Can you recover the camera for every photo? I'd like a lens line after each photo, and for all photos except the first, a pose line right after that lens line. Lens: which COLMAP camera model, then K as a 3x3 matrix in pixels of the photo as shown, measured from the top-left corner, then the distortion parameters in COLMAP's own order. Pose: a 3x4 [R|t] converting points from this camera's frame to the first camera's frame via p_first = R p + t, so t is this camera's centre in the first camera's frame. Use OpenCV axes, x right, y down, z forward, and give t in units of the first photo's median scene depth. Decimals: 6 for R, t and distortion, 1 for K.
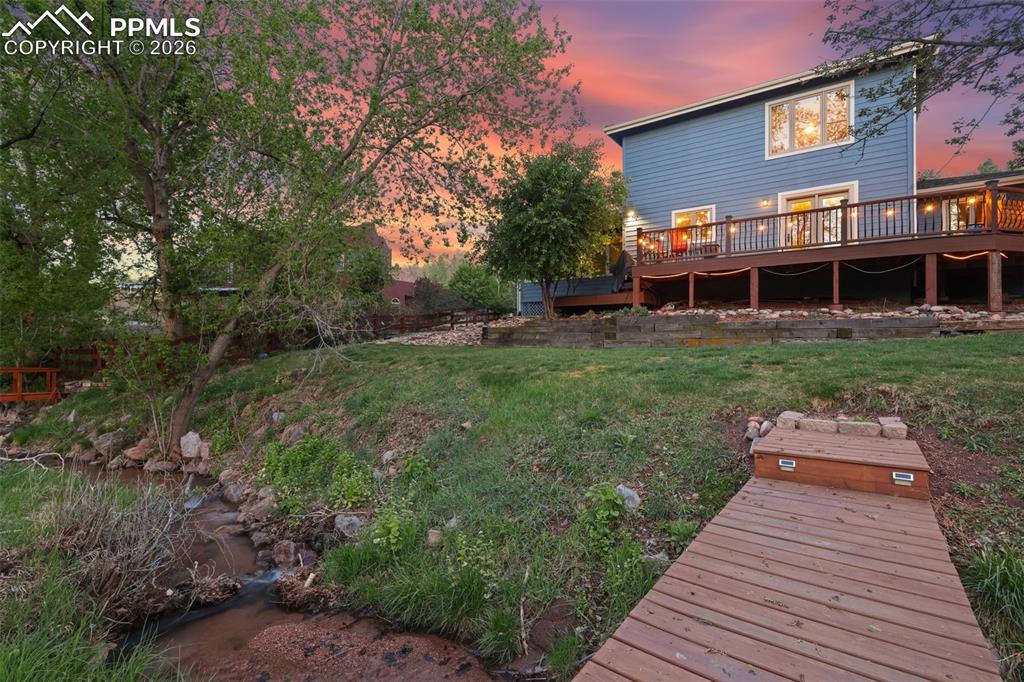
lens RADIAL K [[475.1, 0, 509.3], [0, 475.1, 340.8], [0, 0, 1]] dist [0.006885, -0.000232]
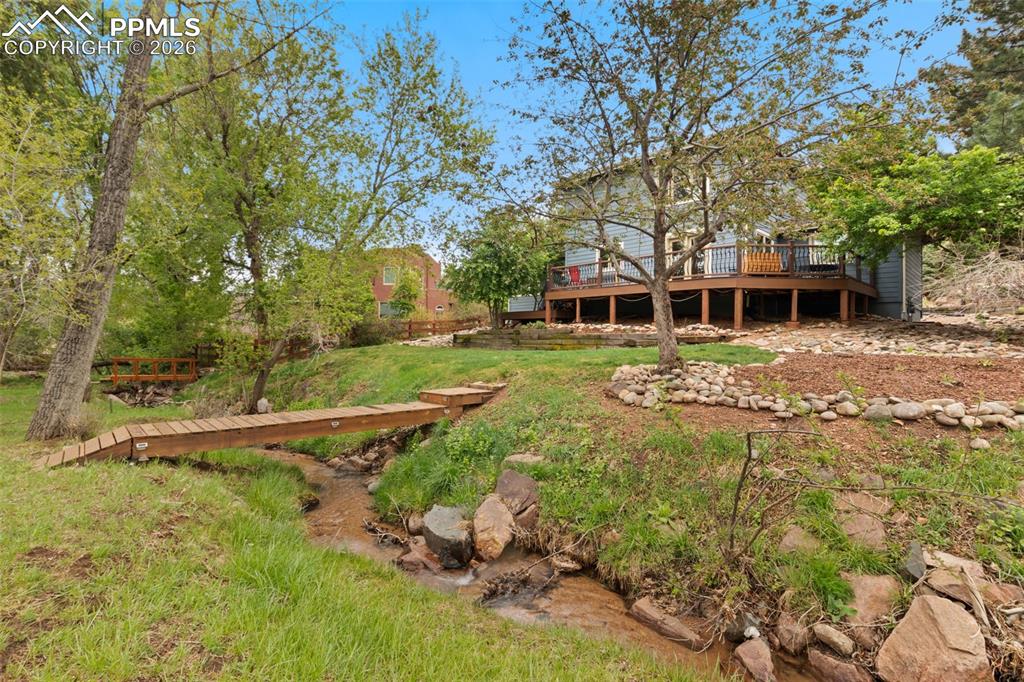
lens RADIAL K [[475.1, 0, 502.1], [0, 475.1, 336.4], [0, 0, 1]] dist [0.006885, -0.000232]
pose [[0.981693, 0.006043, -0.190373, 0.430833], [-0.007338, 0.999954, -0.006102, -0.017890], [0.190328, 0.007387, 0.981693, -0.436919]]
